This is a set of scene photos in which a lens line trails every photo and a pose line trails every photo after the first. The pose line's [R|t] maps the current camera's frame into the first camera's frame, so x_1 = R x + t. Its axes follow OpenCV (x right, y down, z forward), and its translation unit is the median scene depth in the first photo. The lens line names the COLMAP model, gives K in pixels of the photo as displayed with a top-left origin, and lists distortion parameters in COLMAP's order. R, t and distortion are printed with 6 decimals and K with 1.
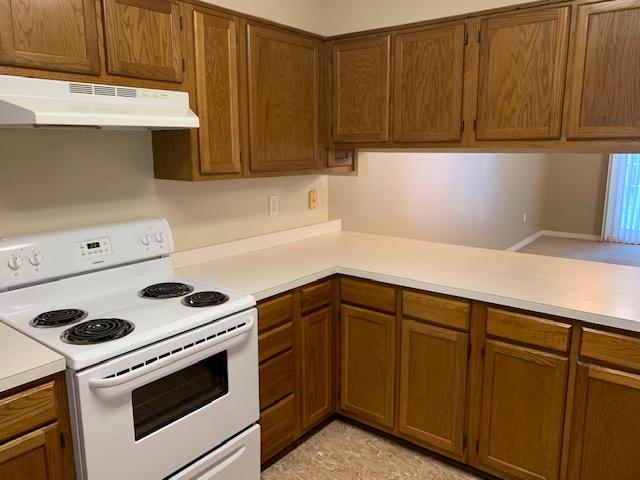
lens RADIAL K [[522.4, 0, 320.0], [0, 522.4, 240.0], [0, 0, 1]] dist [0.008086, -0.002274]
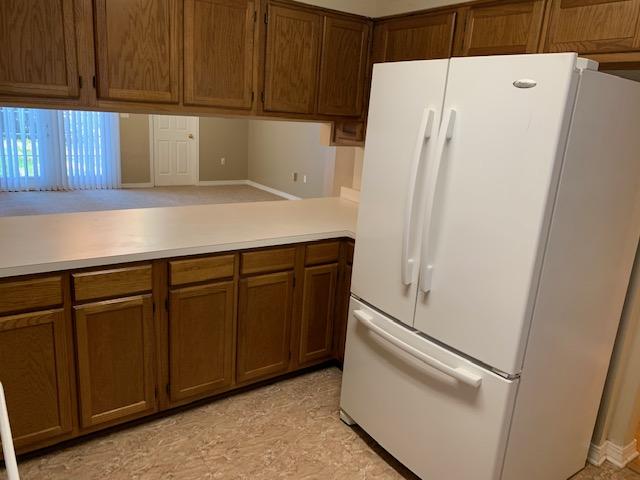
lens RADIAL K [[479.3, 0, 320.0], [0, 479.3, 240.0], [0, 0, 1]] dist [-0.001292, -0.004927]
pose [[0.245897, -0.221797, 0.943579, -0.513966], [0.113806, 0.973341, 0.199135, -0.074833], [-0.962592, 0.058418, 0.264584, 0.427685]]
